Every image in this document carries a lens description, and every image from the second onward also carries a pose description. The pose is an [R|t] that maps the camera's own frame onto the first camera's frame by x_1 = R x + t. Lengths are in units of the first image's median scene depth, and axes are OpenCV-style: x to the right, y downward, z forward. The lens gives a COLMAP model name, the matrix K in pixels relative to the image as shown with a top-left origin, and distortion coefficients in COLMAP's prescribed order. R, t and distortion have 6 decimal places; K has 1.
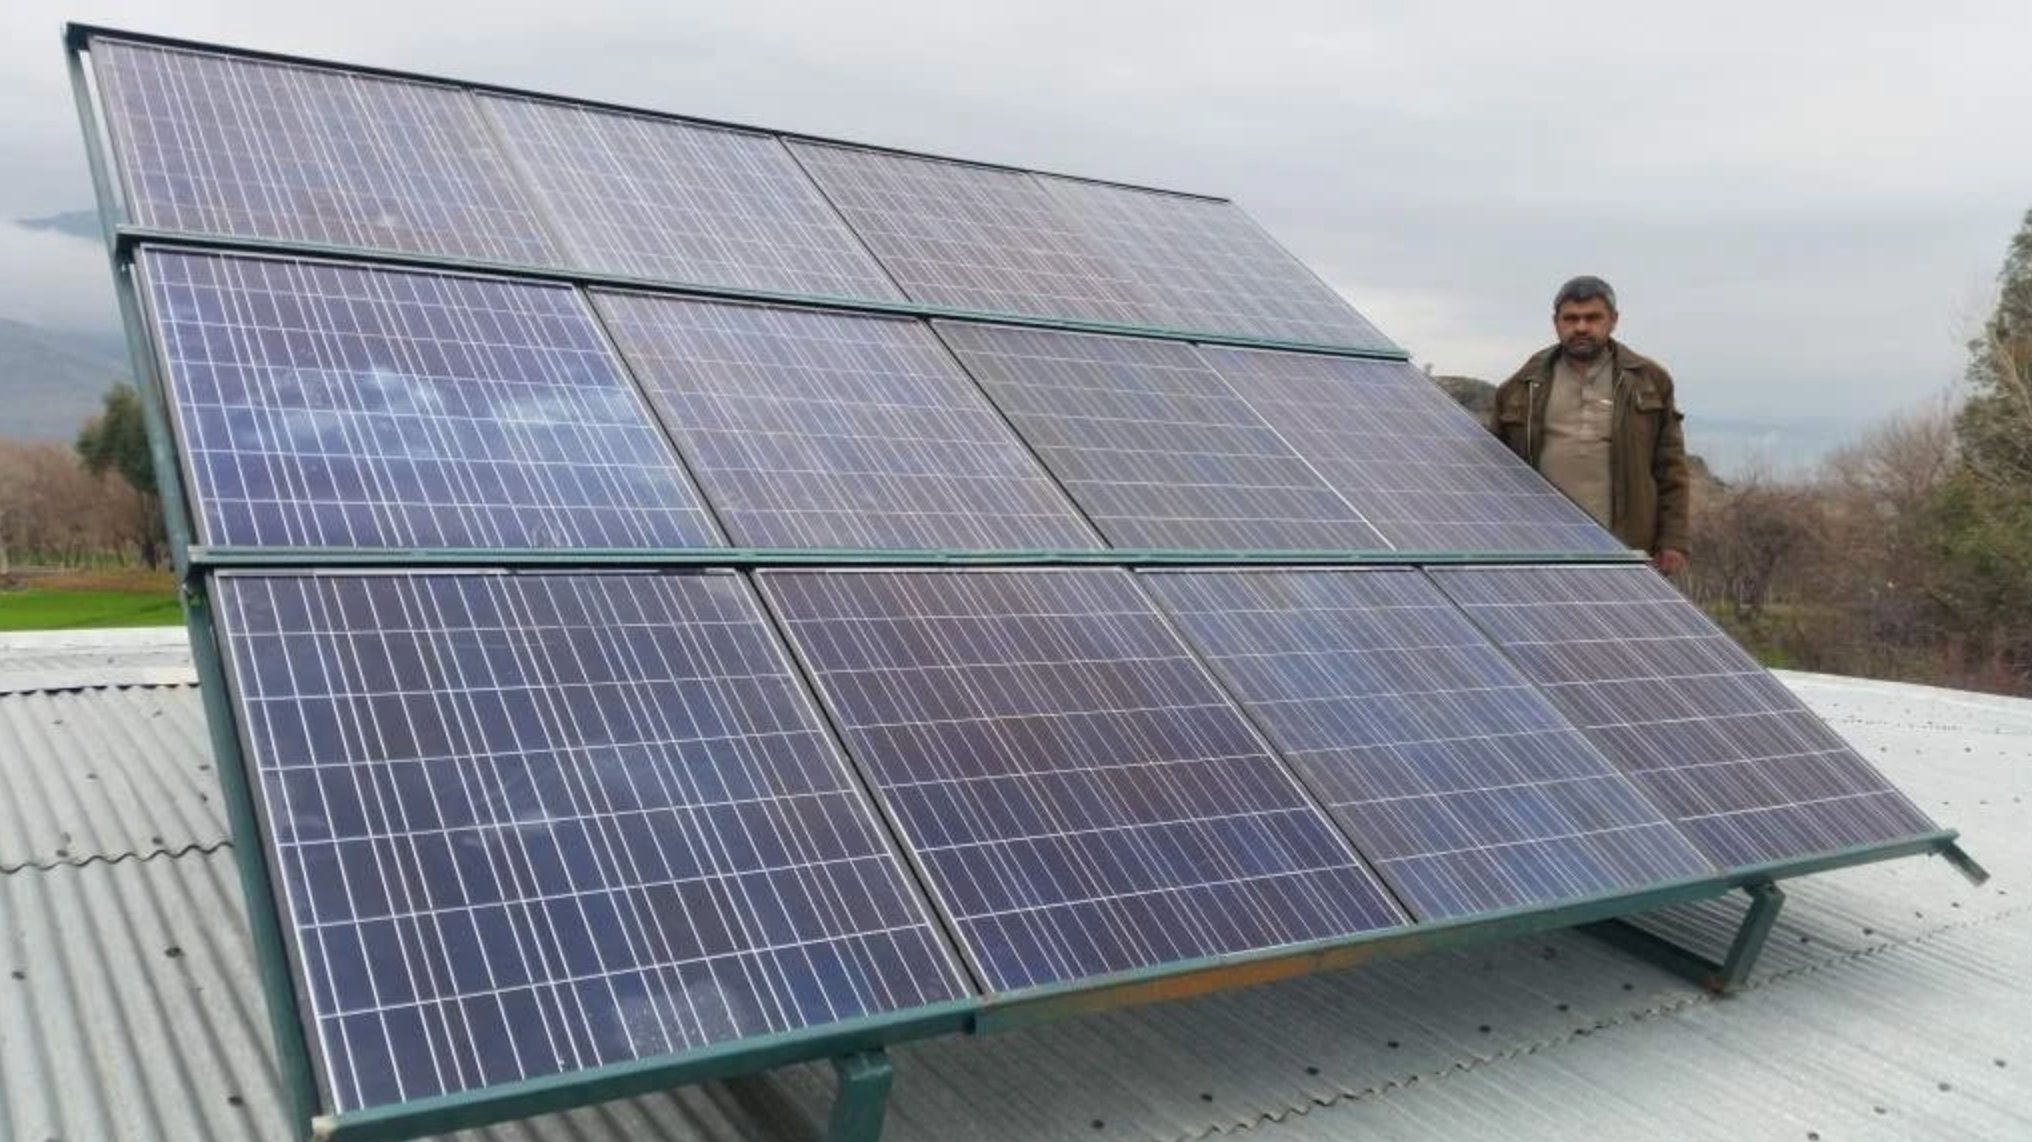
lens RADIAL K [[1755.8, 0, 963.7], [0, 1755.8, 619.1], [0, 0, 1]] dist [0.098325, -0.201764]
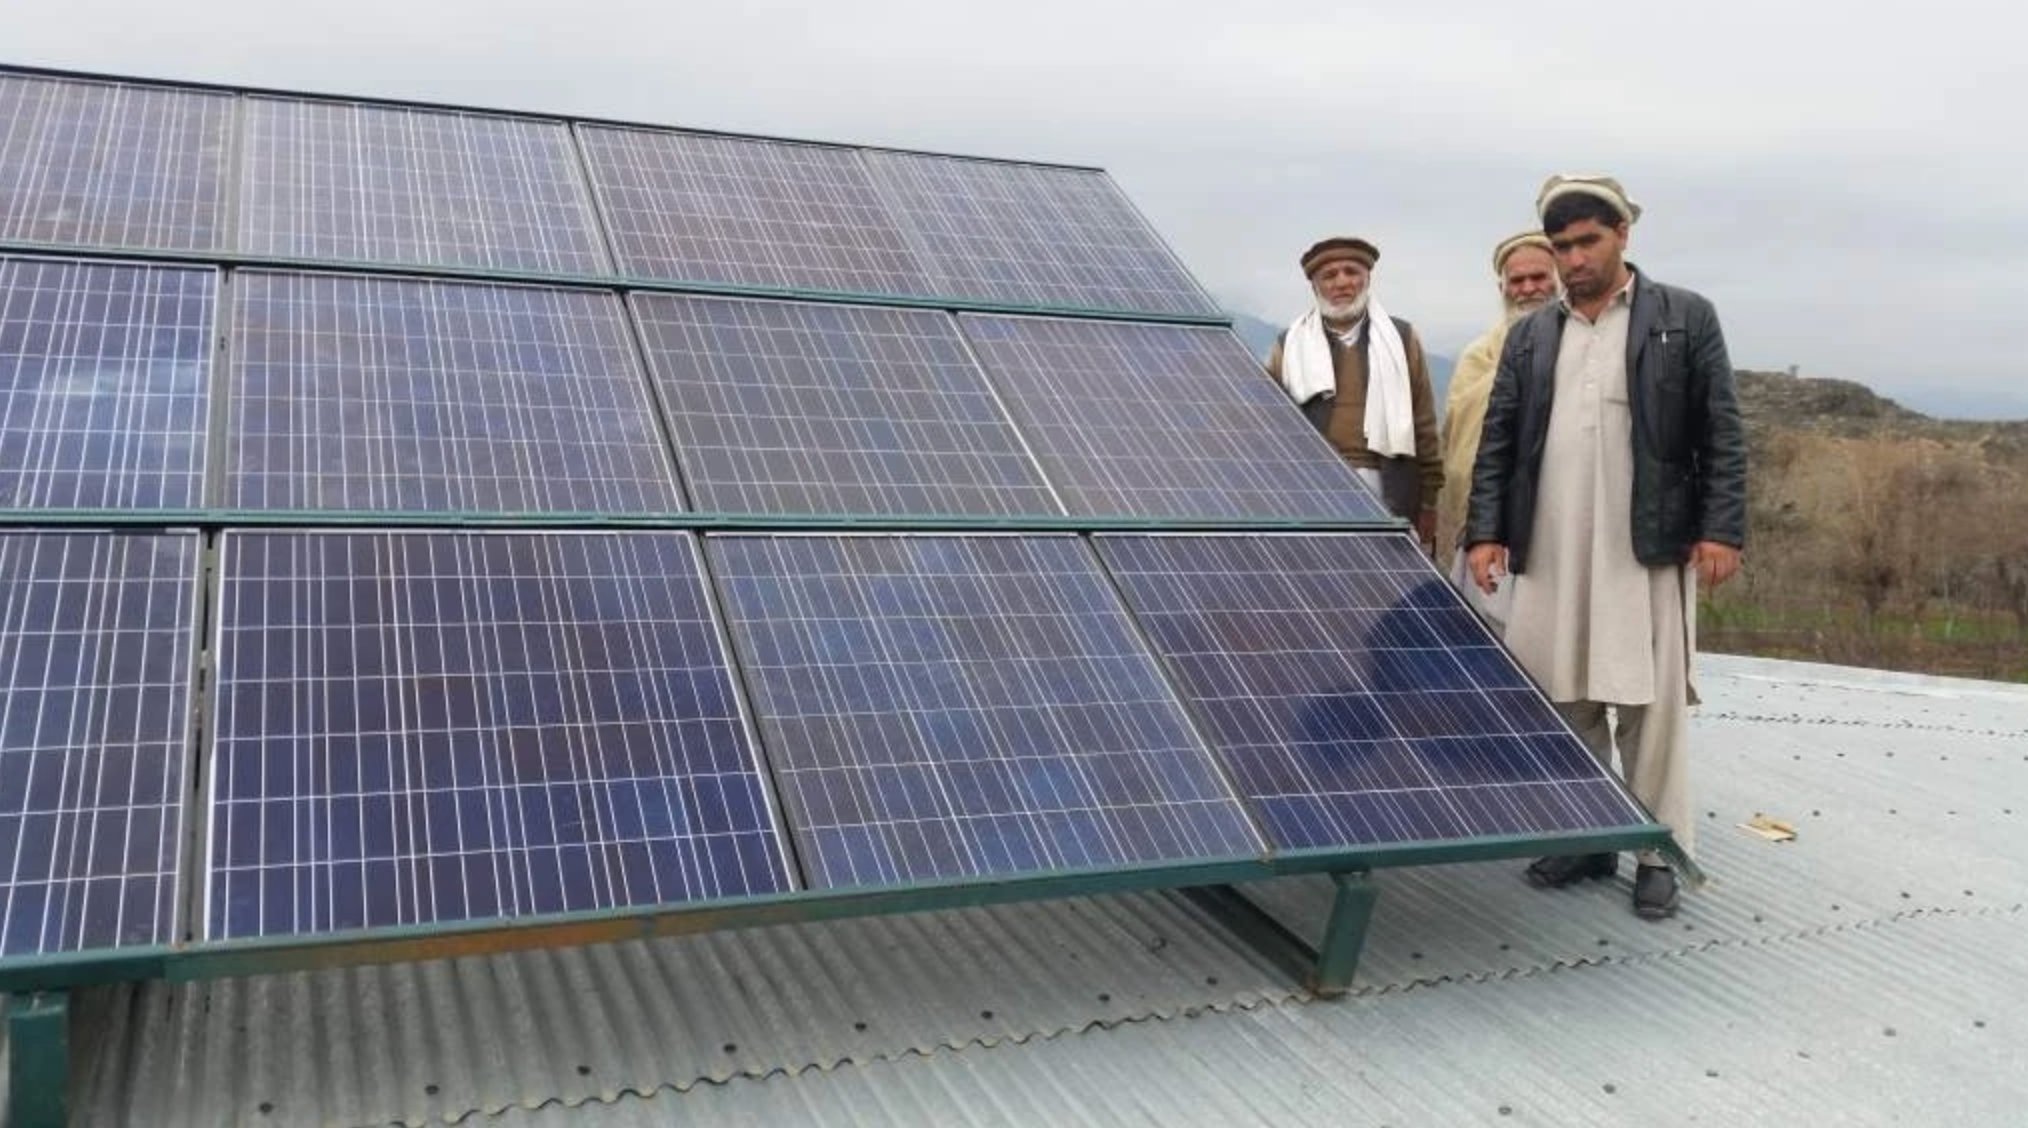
lens RADIAL K [[1787.4, 0, 1015.9], [0, 1787.4, 574.2], [0, 0, 1]] dist [0.027579, -0.030095]
pose [[0.982128, -0.005731, -0.188128, 0.500501], [-0.000936, 0.999375, -0.035330, 0.032127], [0.188212, 0.034875, 0.981509, 0.068607]]
